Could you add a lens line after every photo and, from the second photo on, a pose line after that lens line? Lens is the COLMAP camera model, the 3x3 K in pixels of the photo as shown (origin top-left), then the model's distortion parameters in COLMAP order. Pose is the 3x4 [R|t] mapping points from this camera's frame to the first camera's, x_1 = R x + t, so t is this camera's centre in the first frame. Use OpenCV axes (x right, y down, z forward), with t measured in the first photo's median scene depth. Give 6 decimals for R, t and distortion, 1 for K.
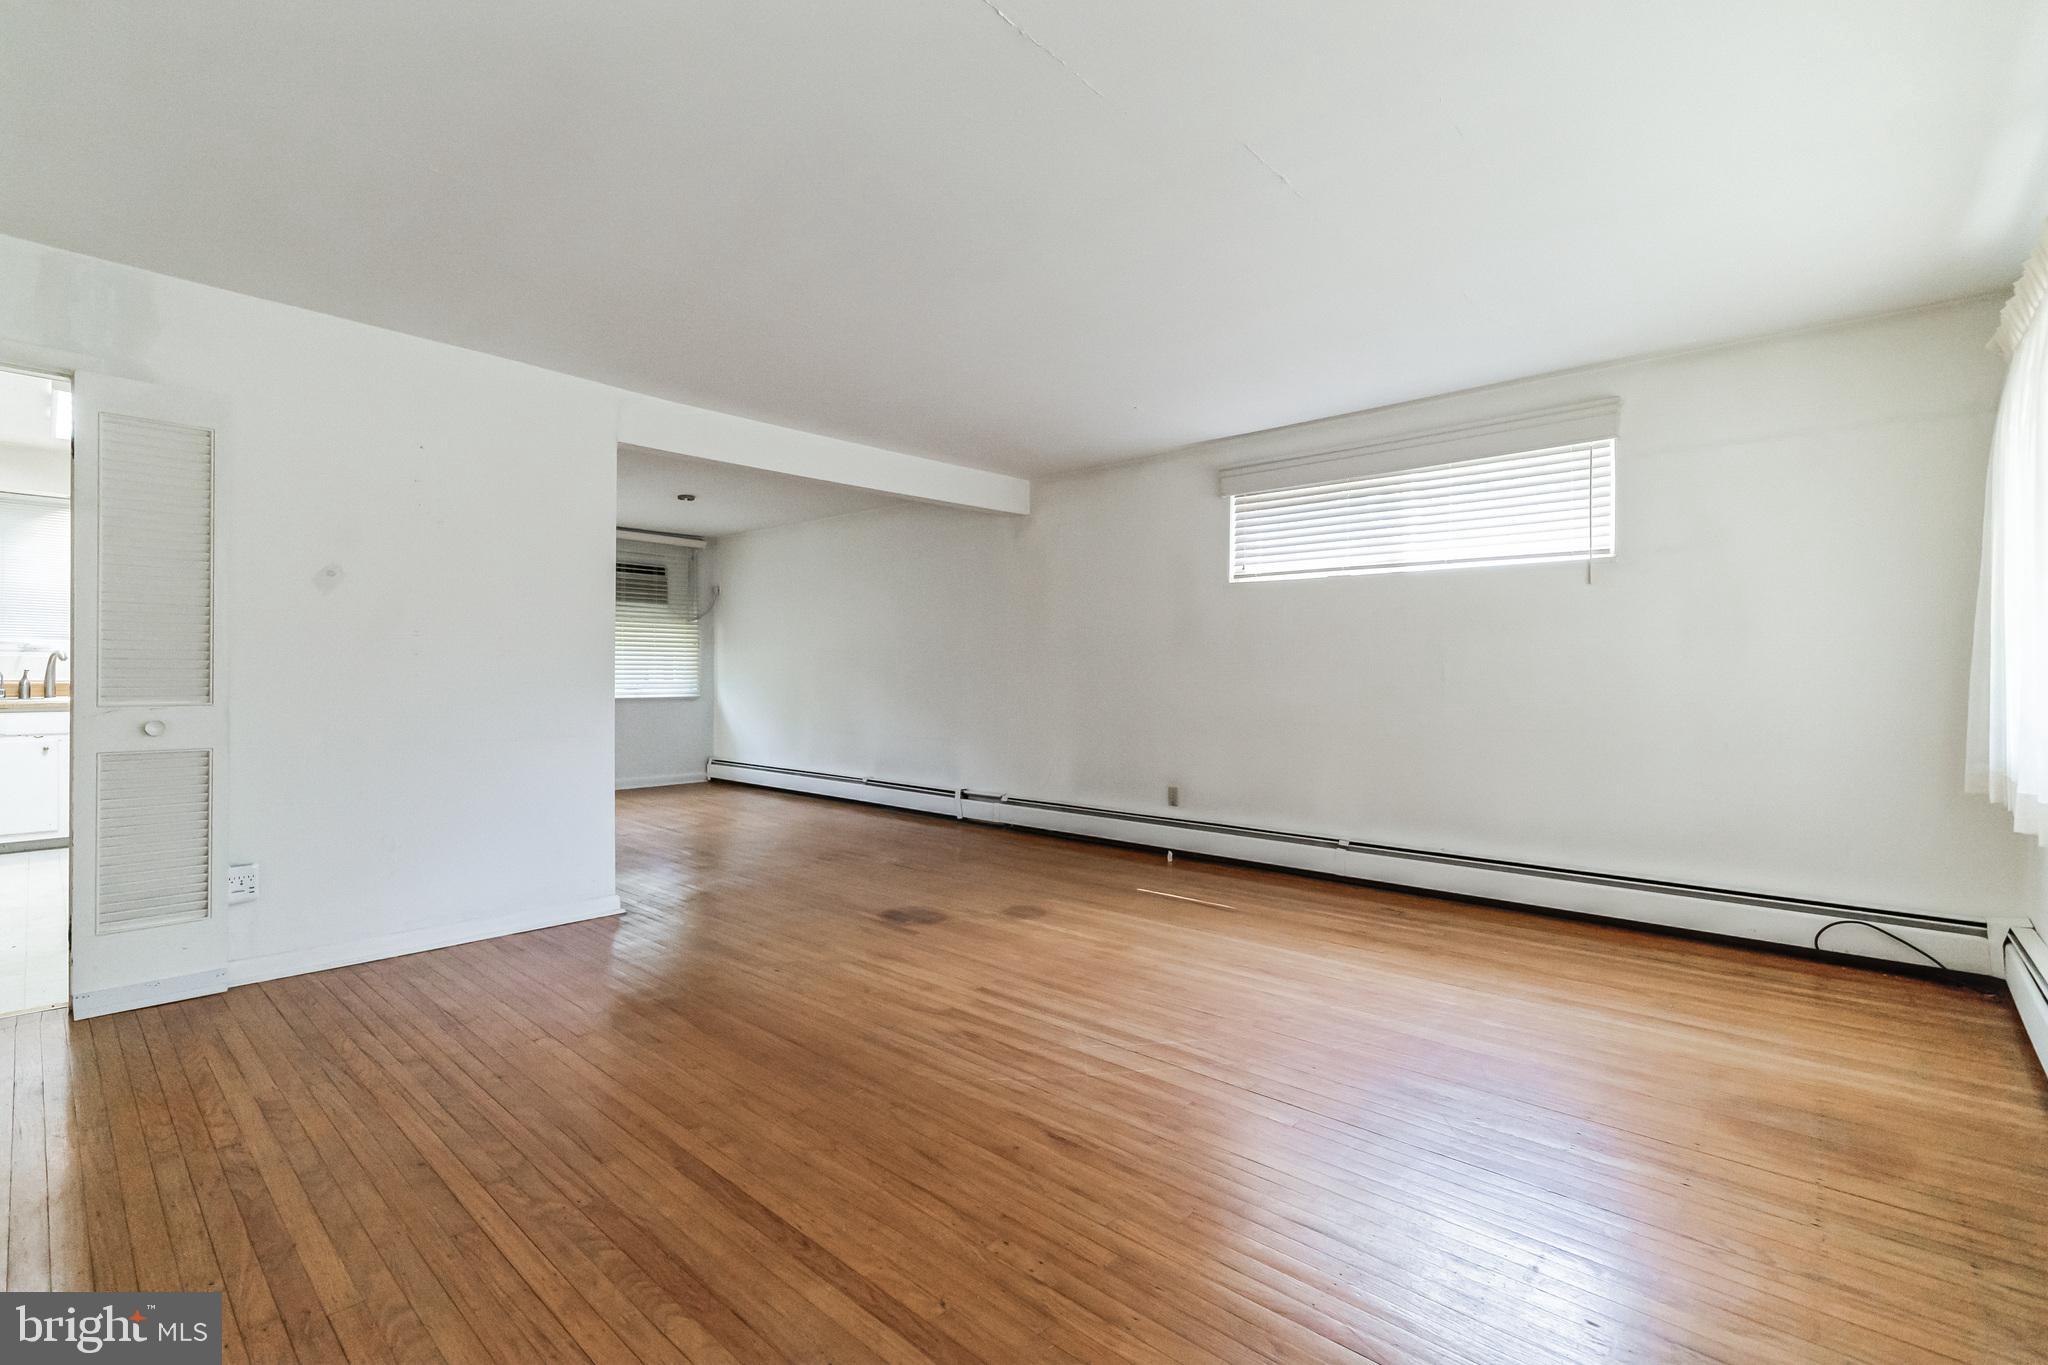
lens RADIAL K [[898.6, 0, 1014.3], [0, 898.6, 684.9], [0, 0, 1]] dist [-0.002353, -0.000963]
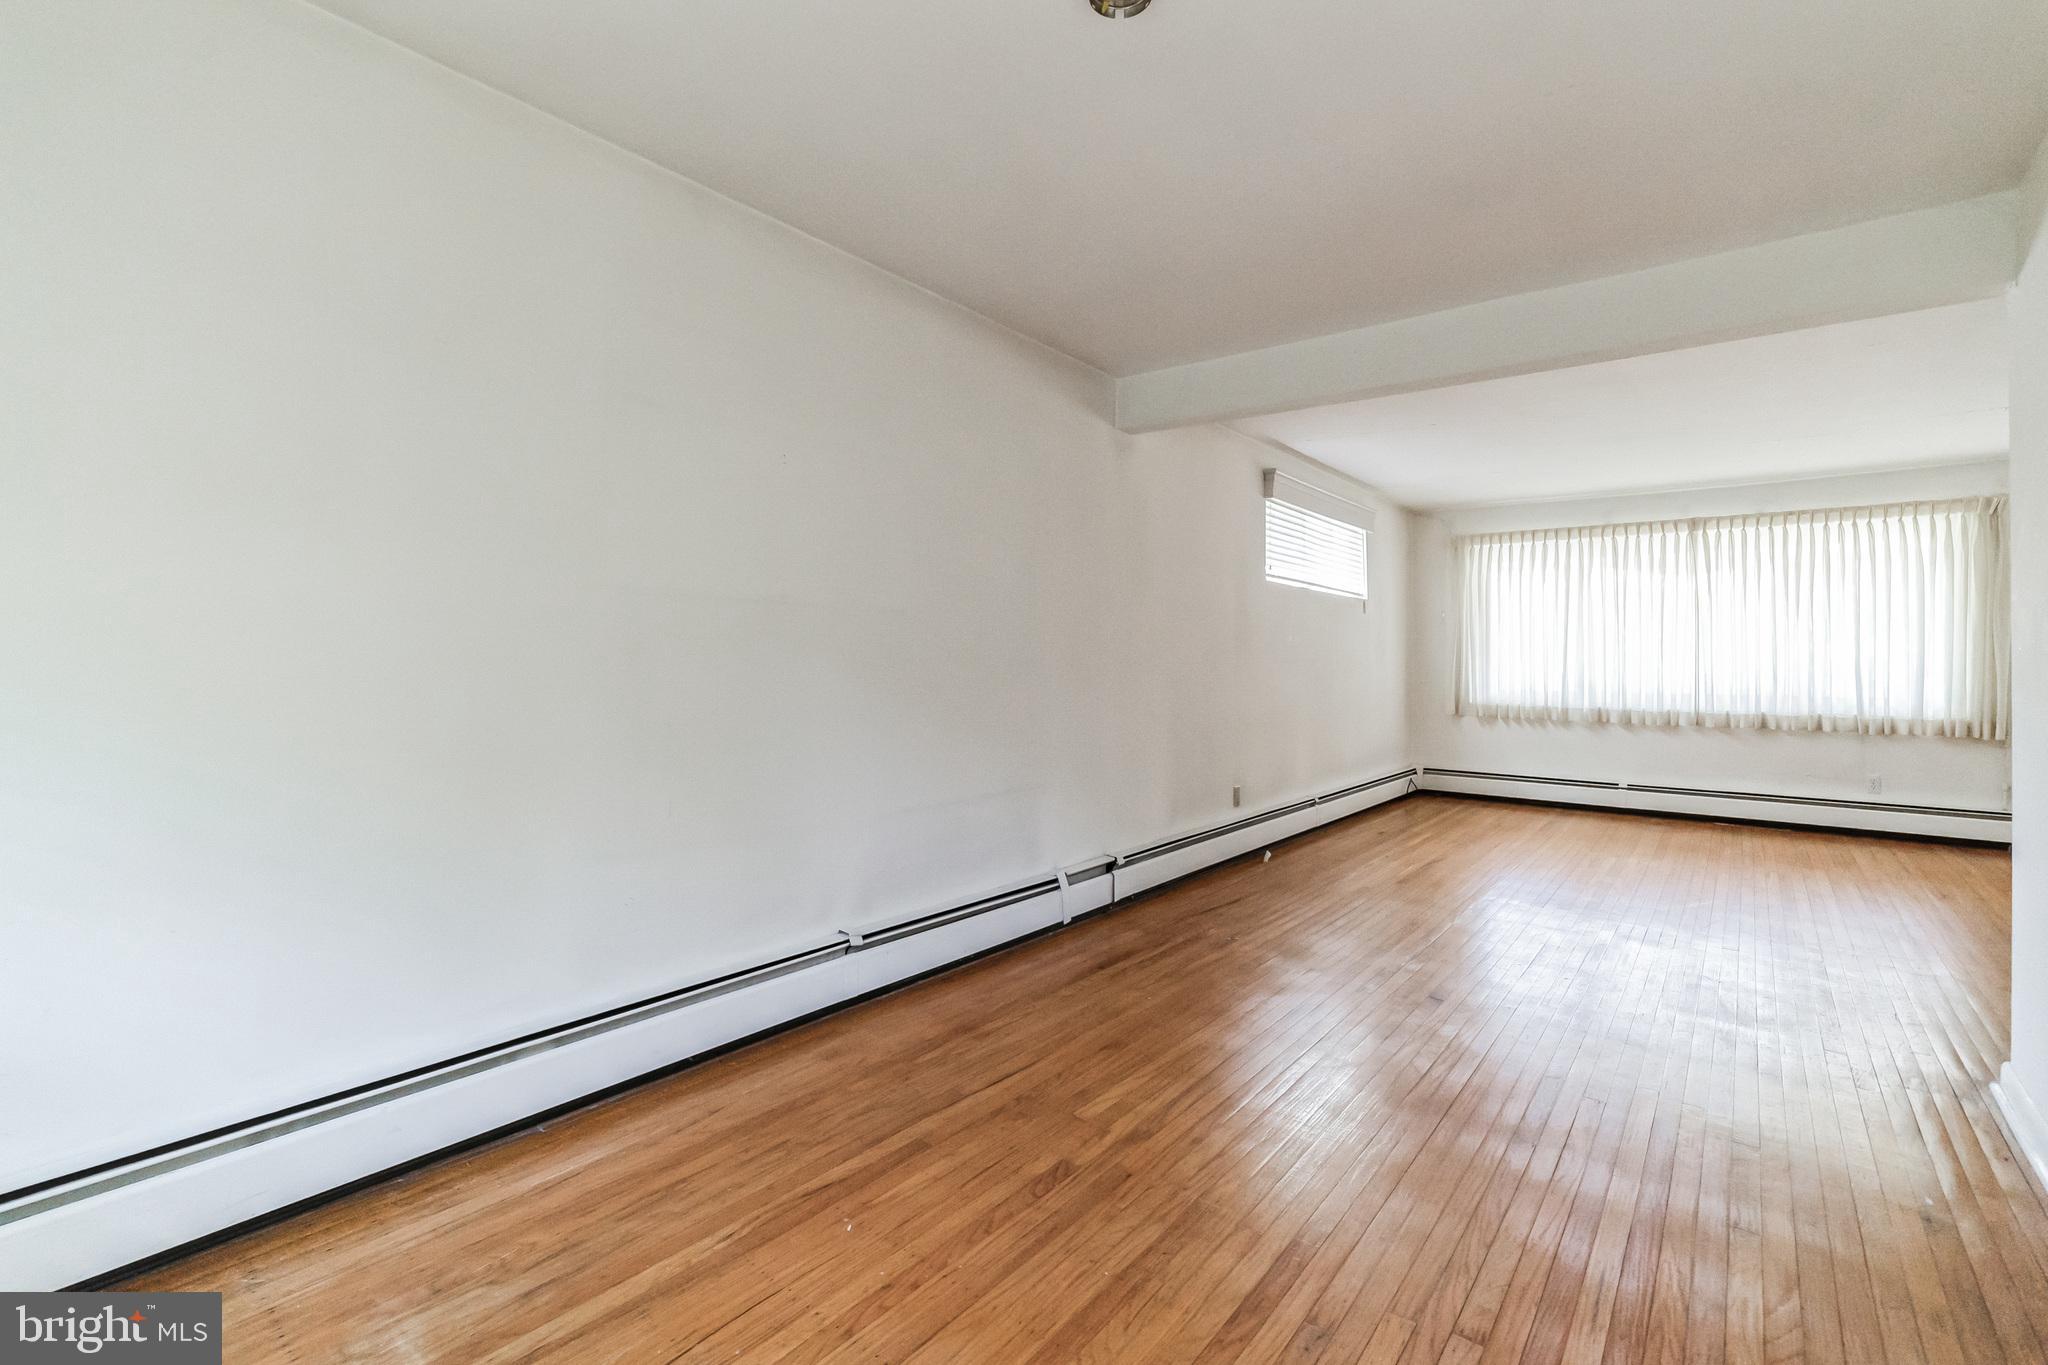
lens RADIAL K [[898.6, 0, 1019.8], [0, 898.6, 645.0], [0, 0, 1]] dist [-0.002353, -0.000963]
pose [[-0.056567, 0.012553, 0.998320, -1.037413], [-0.000003, 0.999921, -0.012573, -0.031139], [-0.998399, -0.000715, -0.056562, 1.762402]]
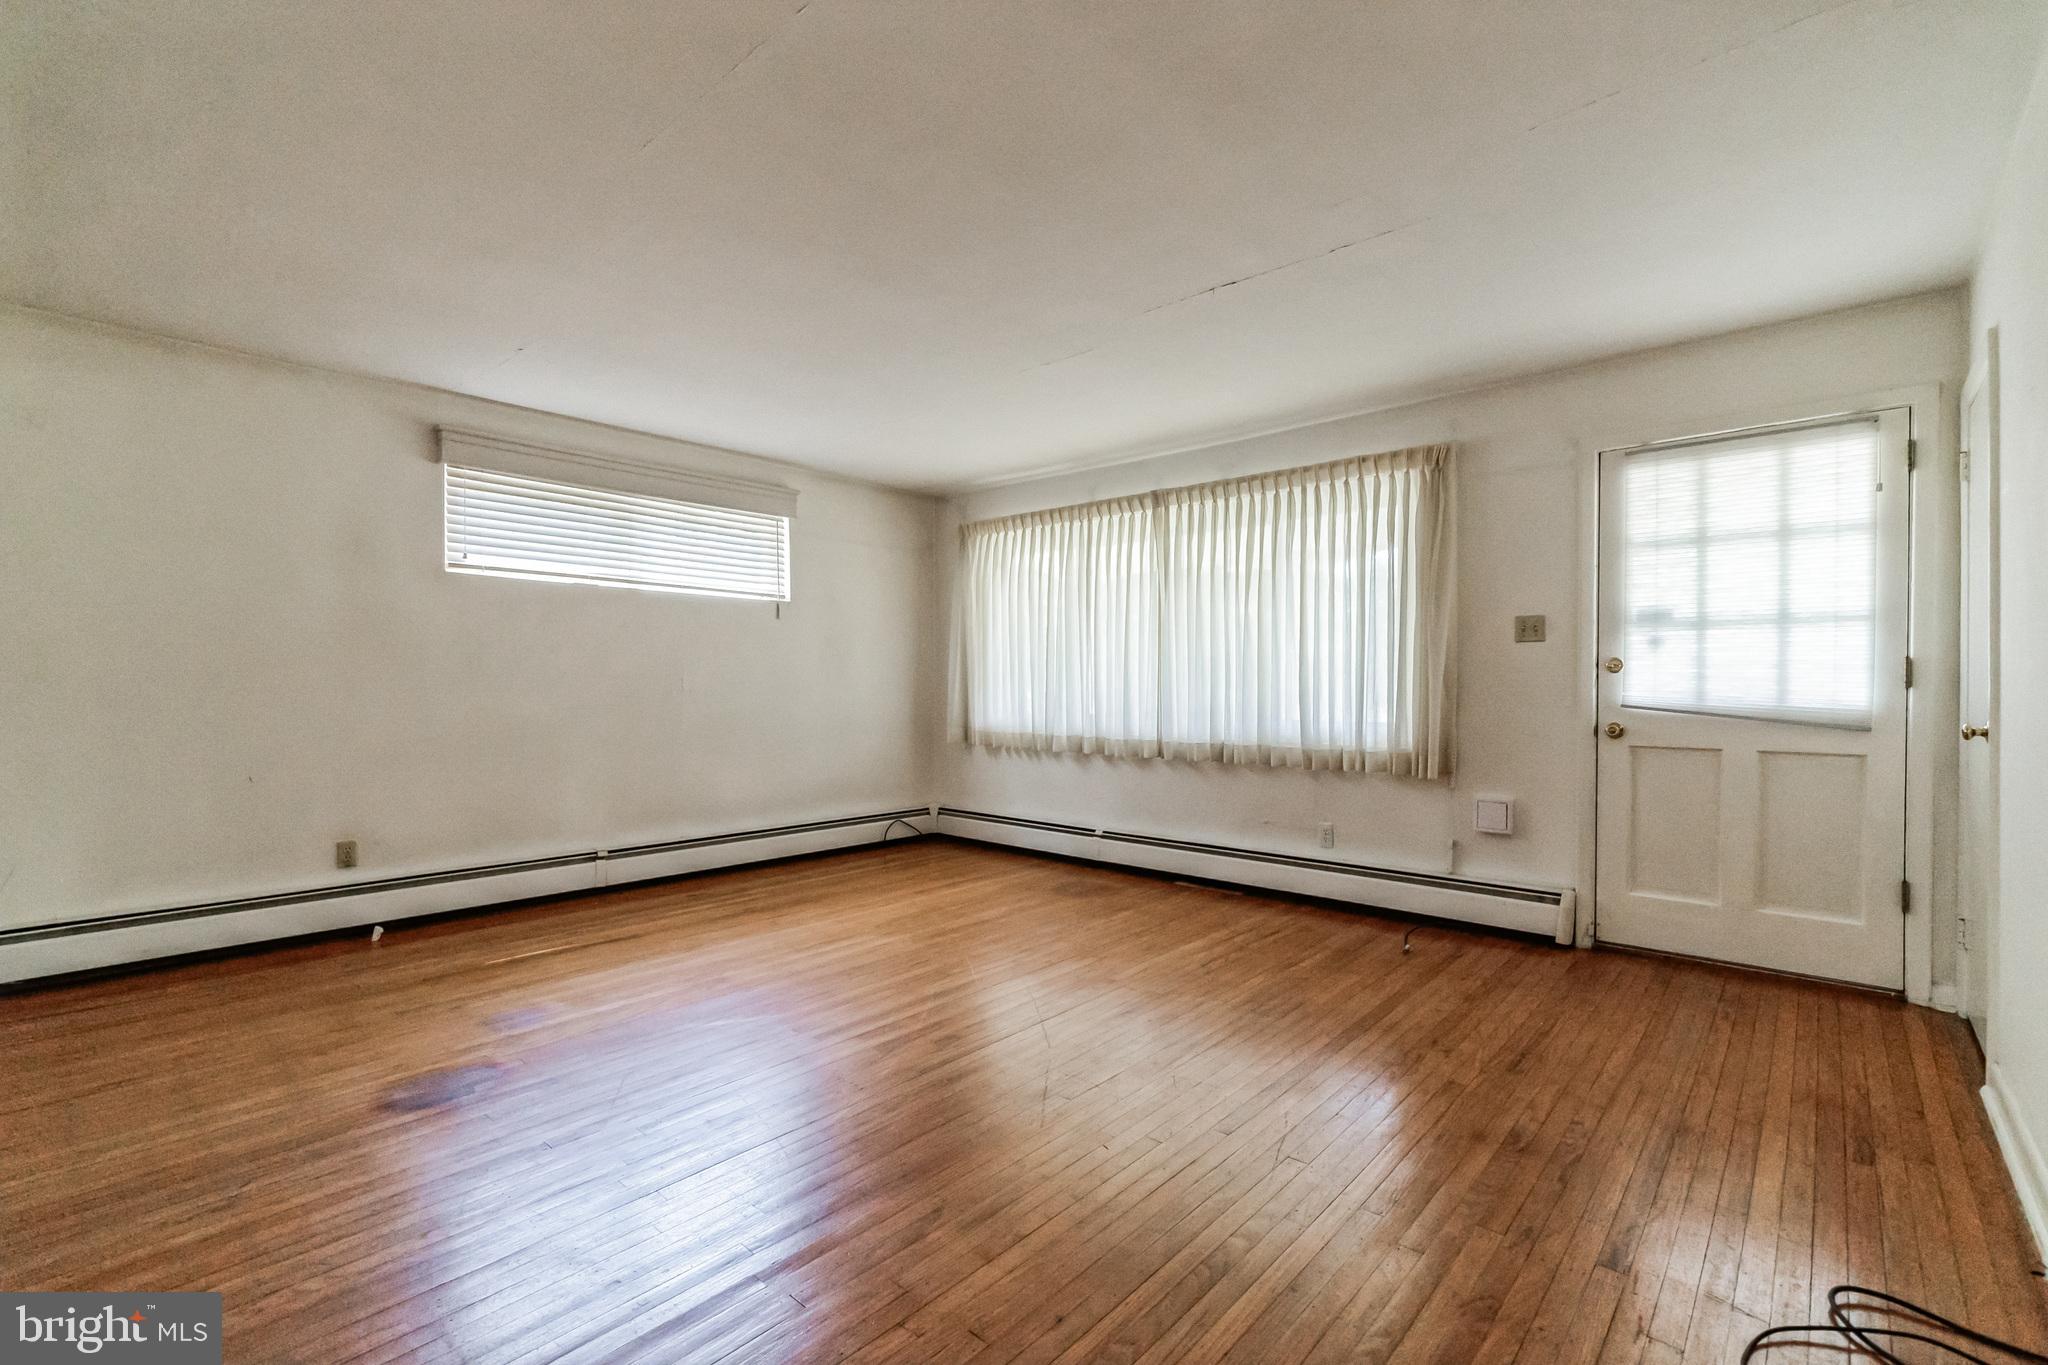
lens RADIAL K [[898.6, 0, 1028.7], [0, 898.6, 688.4], [0, 0, 1]] dist [-0.002353, -0.000963]
pose [[-0.010245, -0.009044, 0.999907, -0.749054], [0.006130, 0.999940, 0.009108, -0.016134], [-0.999929, 0.006222, -0.010189, 0.634562]]
